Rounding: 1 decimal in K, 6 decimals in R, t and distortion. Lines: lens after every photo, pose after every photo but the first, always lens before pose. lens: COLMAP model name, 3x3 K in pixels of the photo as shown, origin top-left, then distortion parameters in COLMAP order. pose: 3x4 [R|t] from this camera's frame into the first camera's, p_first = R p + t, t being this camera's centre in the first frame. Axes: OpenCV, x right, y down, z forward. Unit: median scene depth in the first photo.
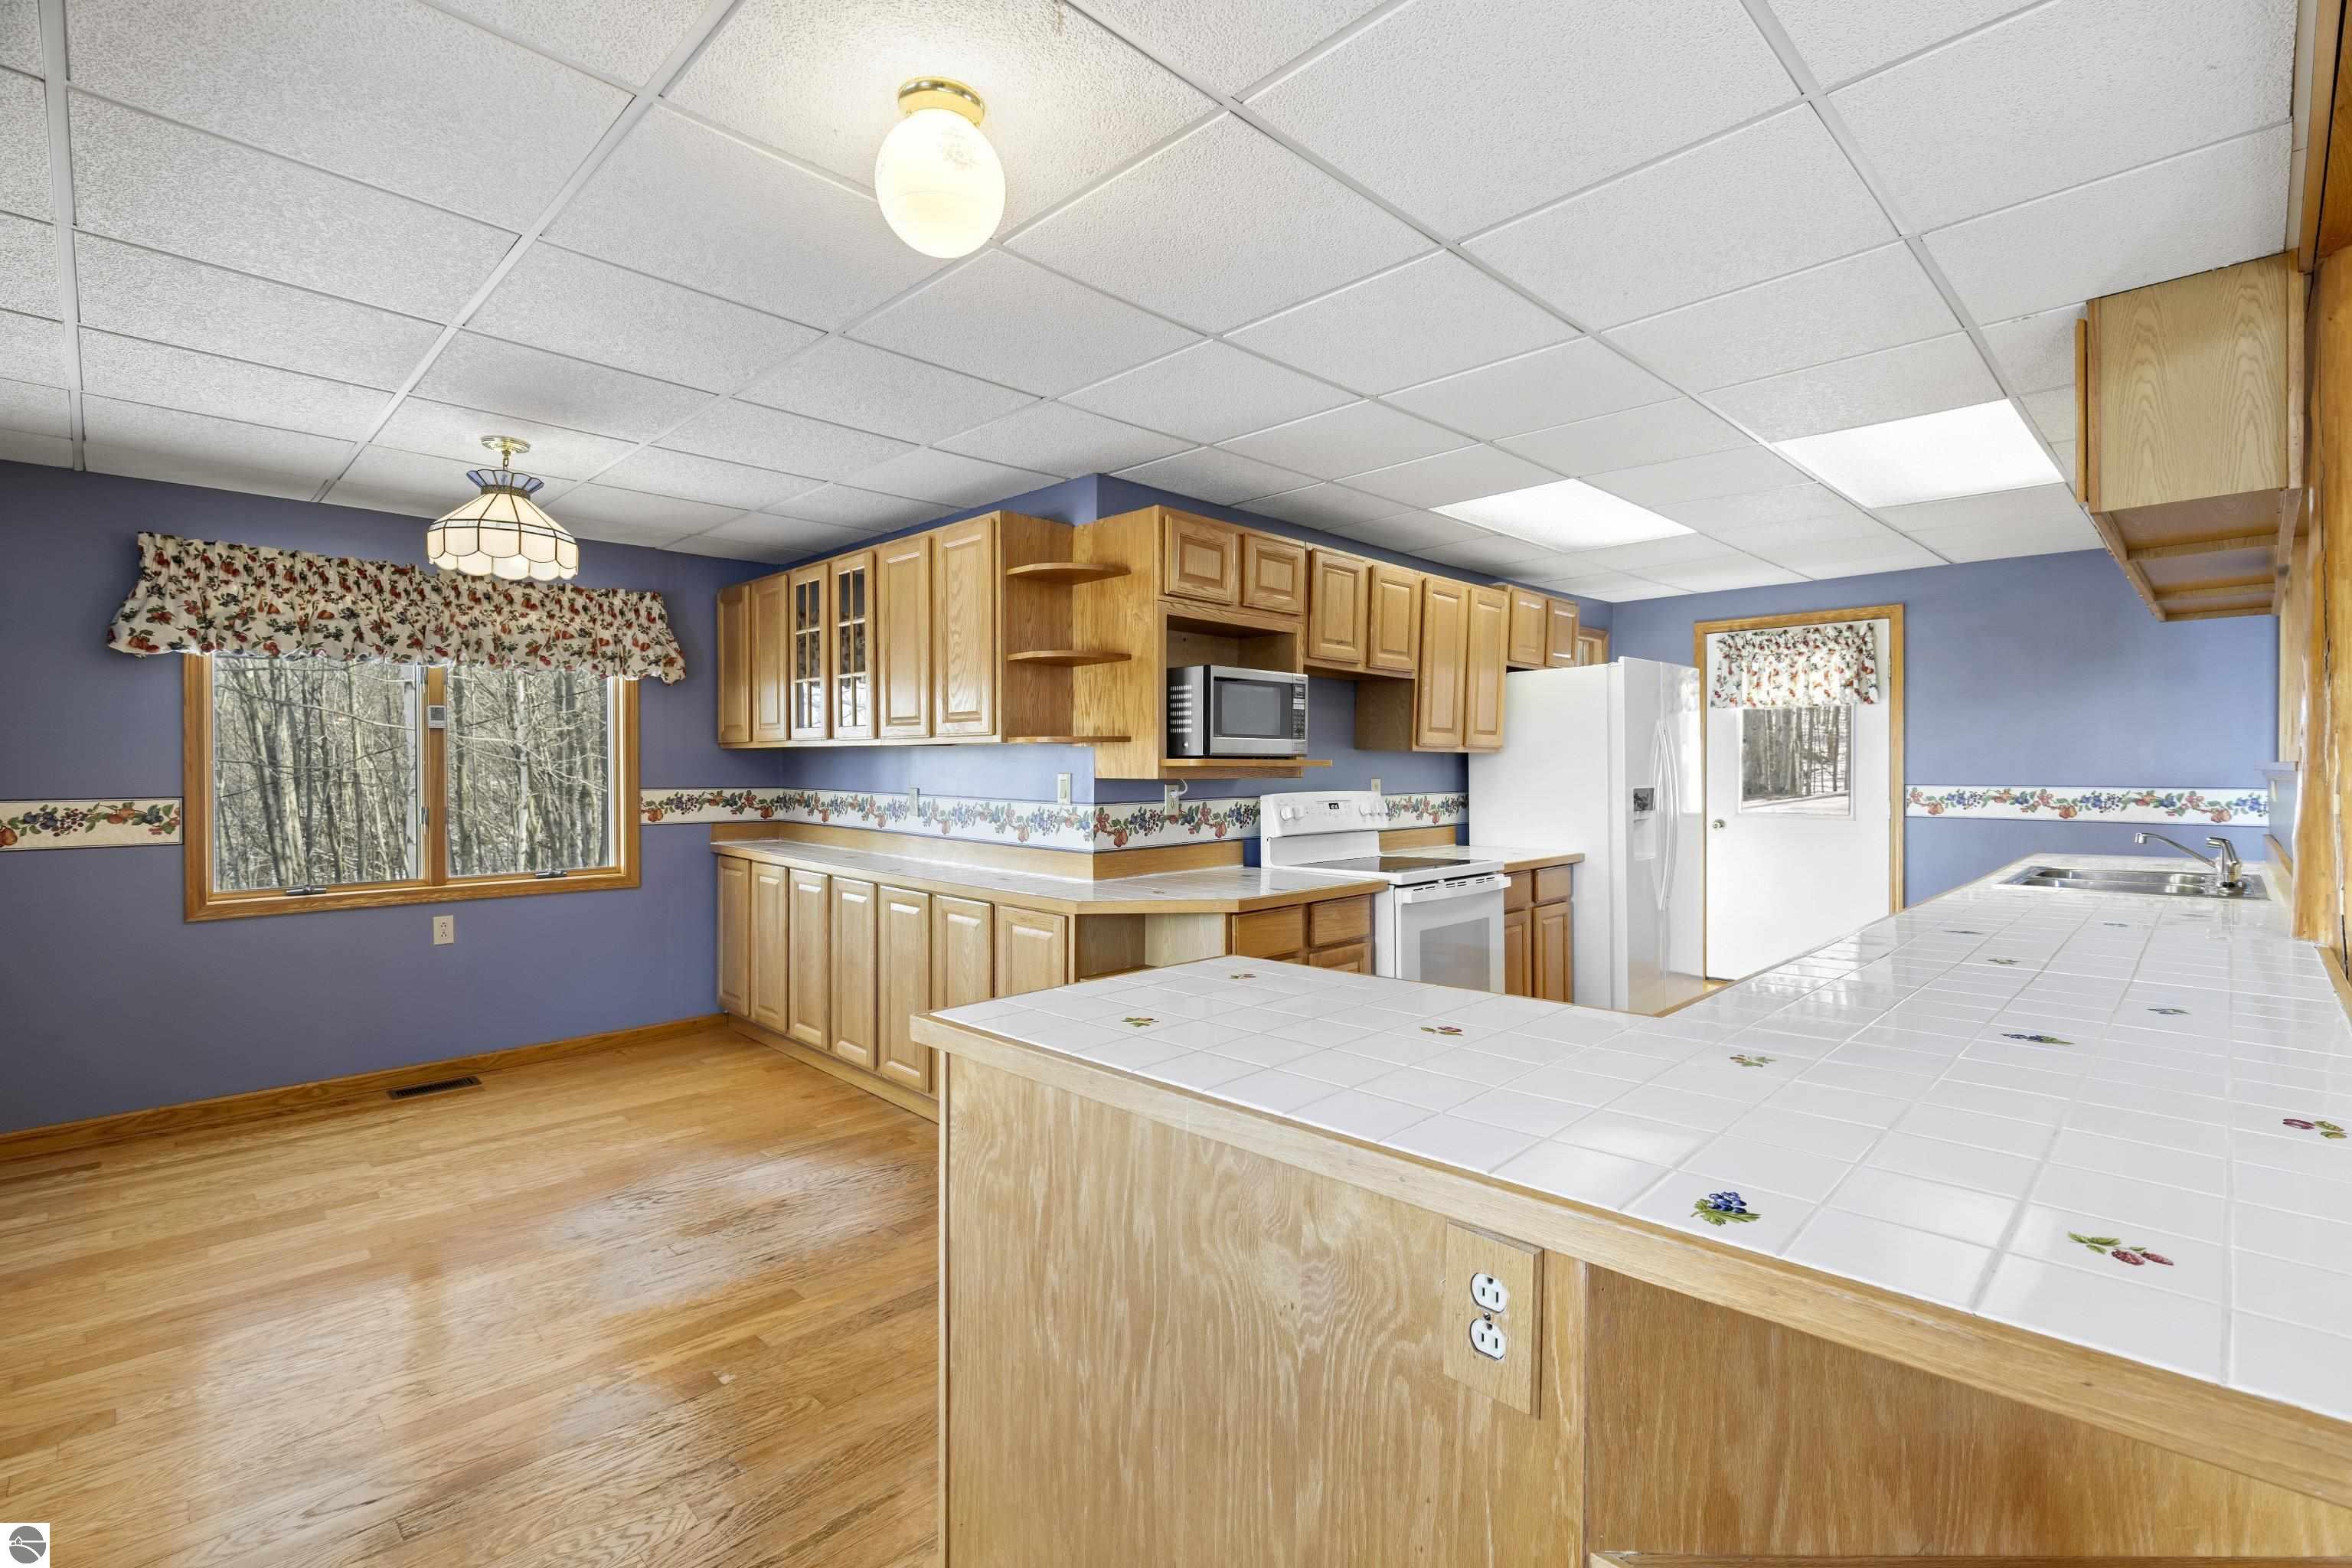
lens RADIAL K [[1062.6, 0, 1189.2], [0, 1062.6, 764.7], [0, 0, 1]] dist [0.004633, -0.000689]
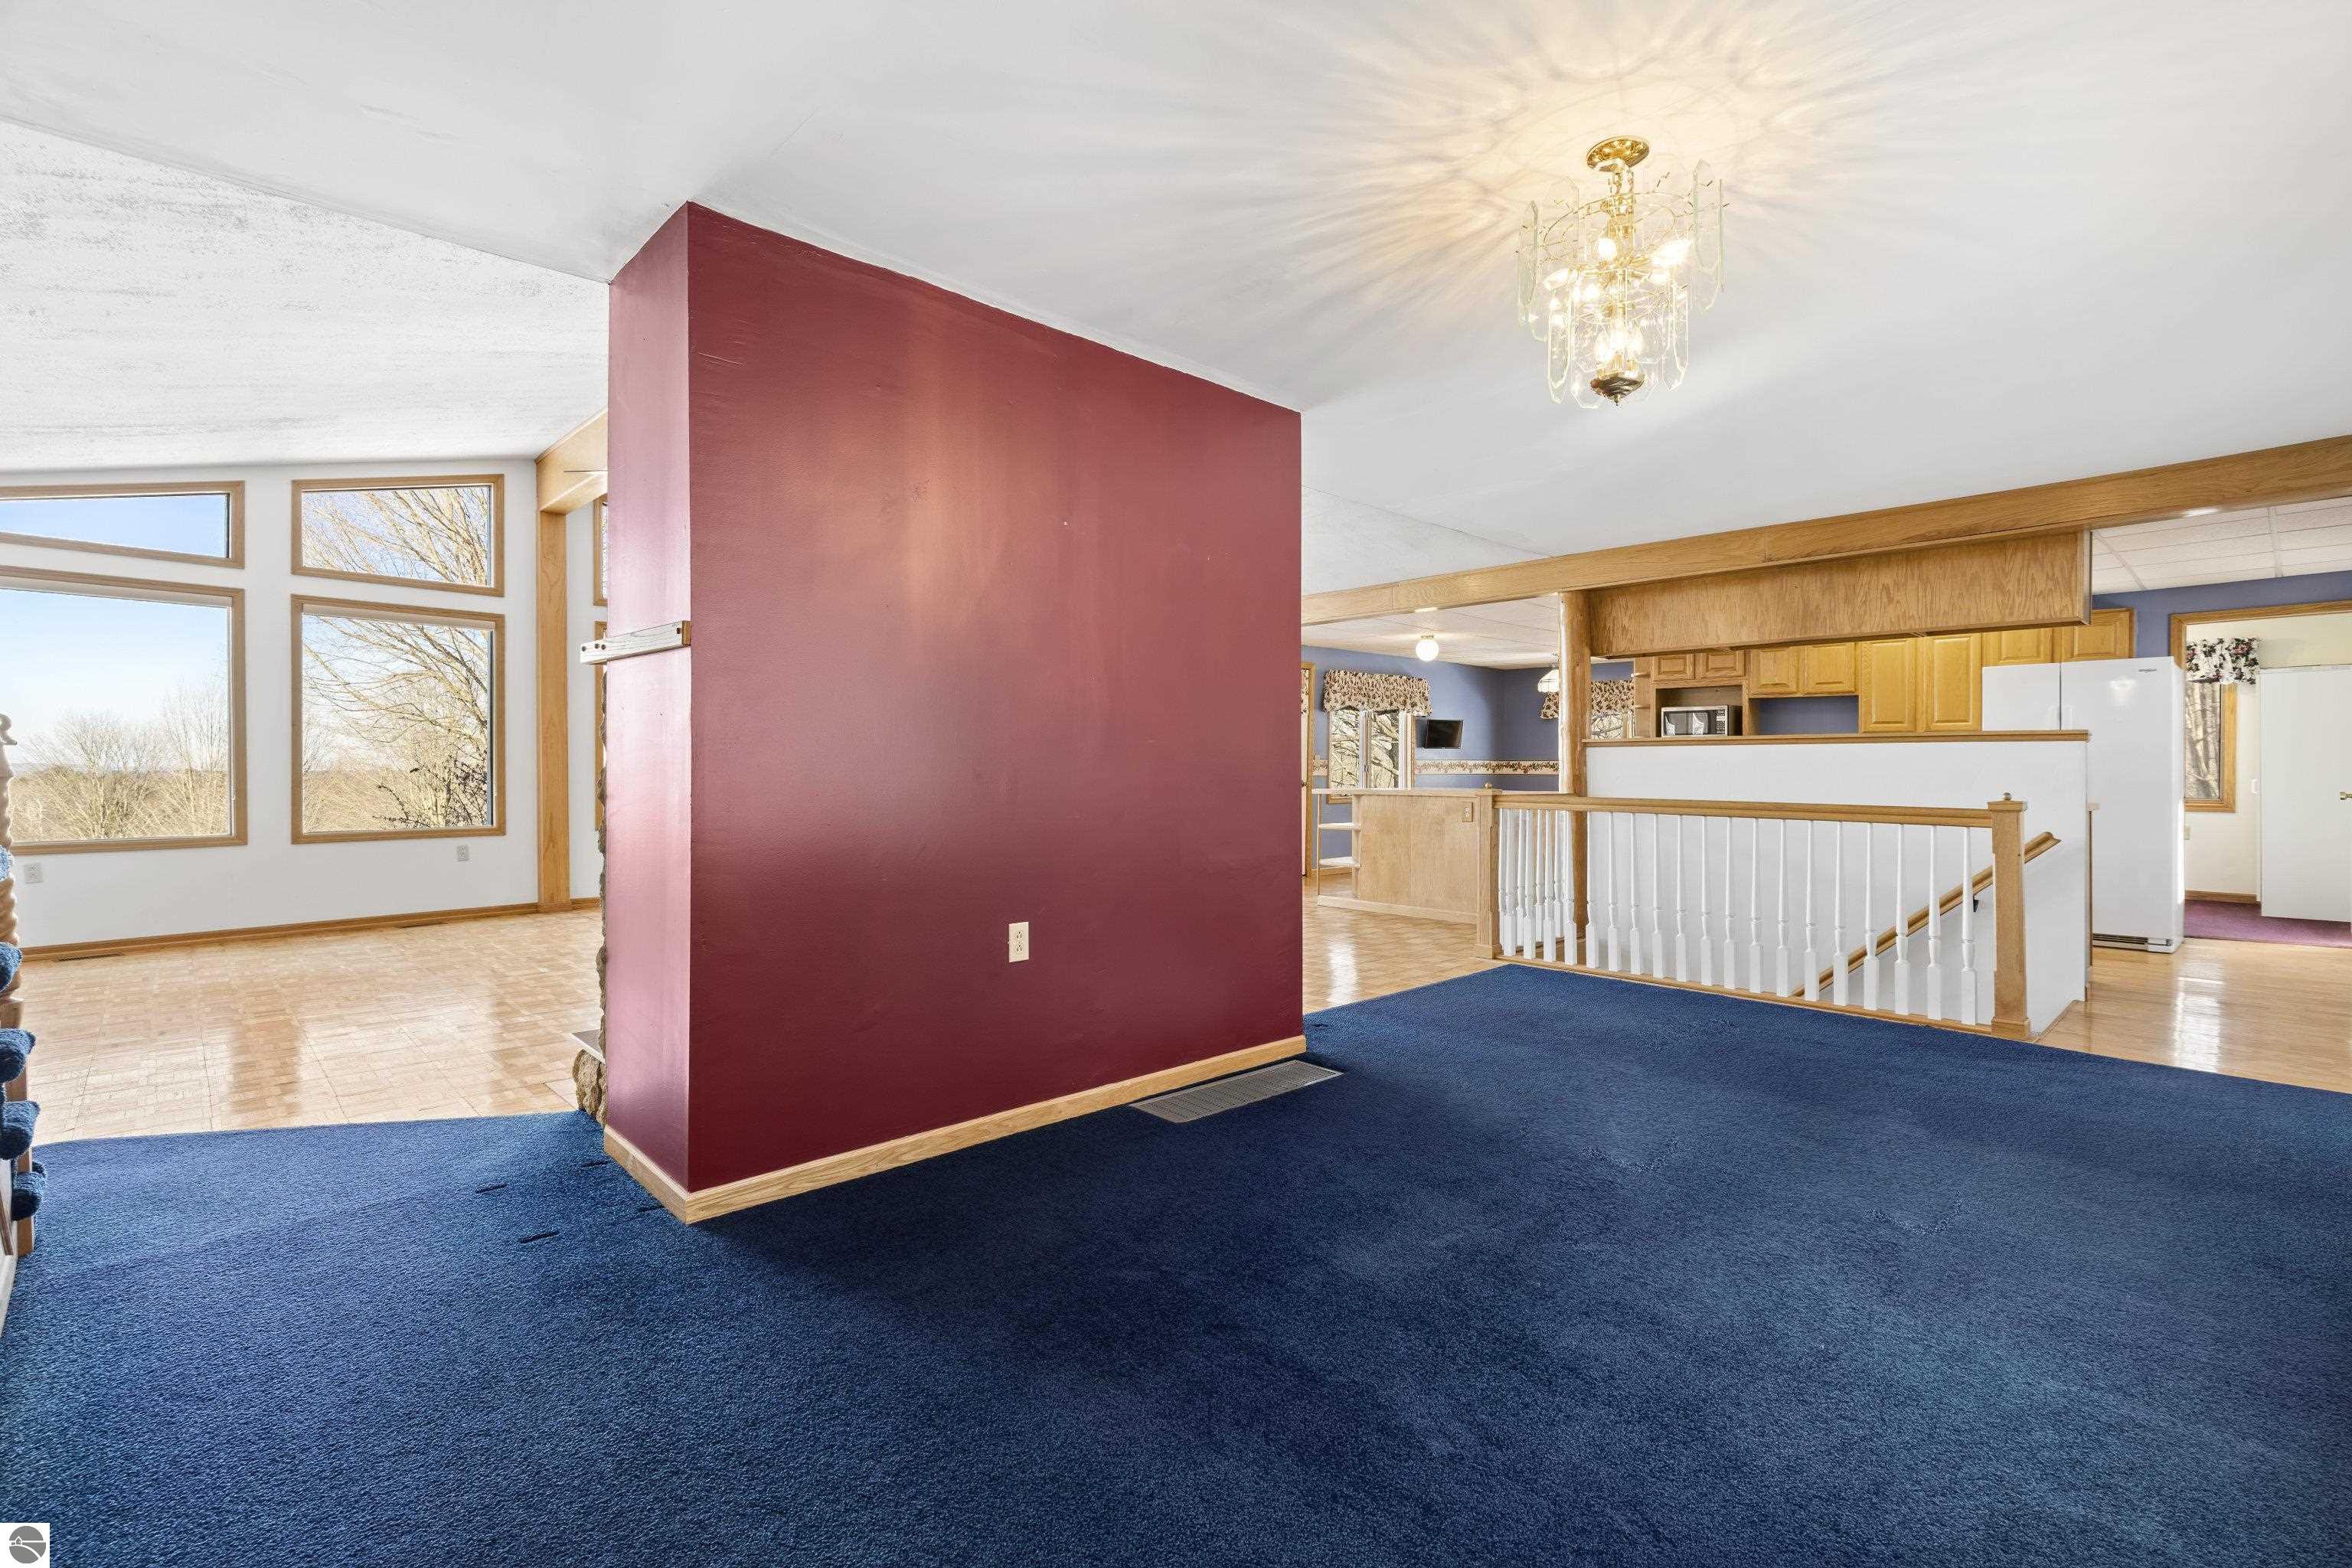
lens RADIAL K [[1062.6, 0, 1185.7], [0, 1062.6, 775.8], [0, 0, 1]] dist [0.004633, -0.000689]
pose [[-0.029633, 0.015944, -0.999434, 2.205549], [-0.007993, 0.999837, 0.016187, 0.028165], [0.999529, 0.008468, -0.029501, -0.059135]]
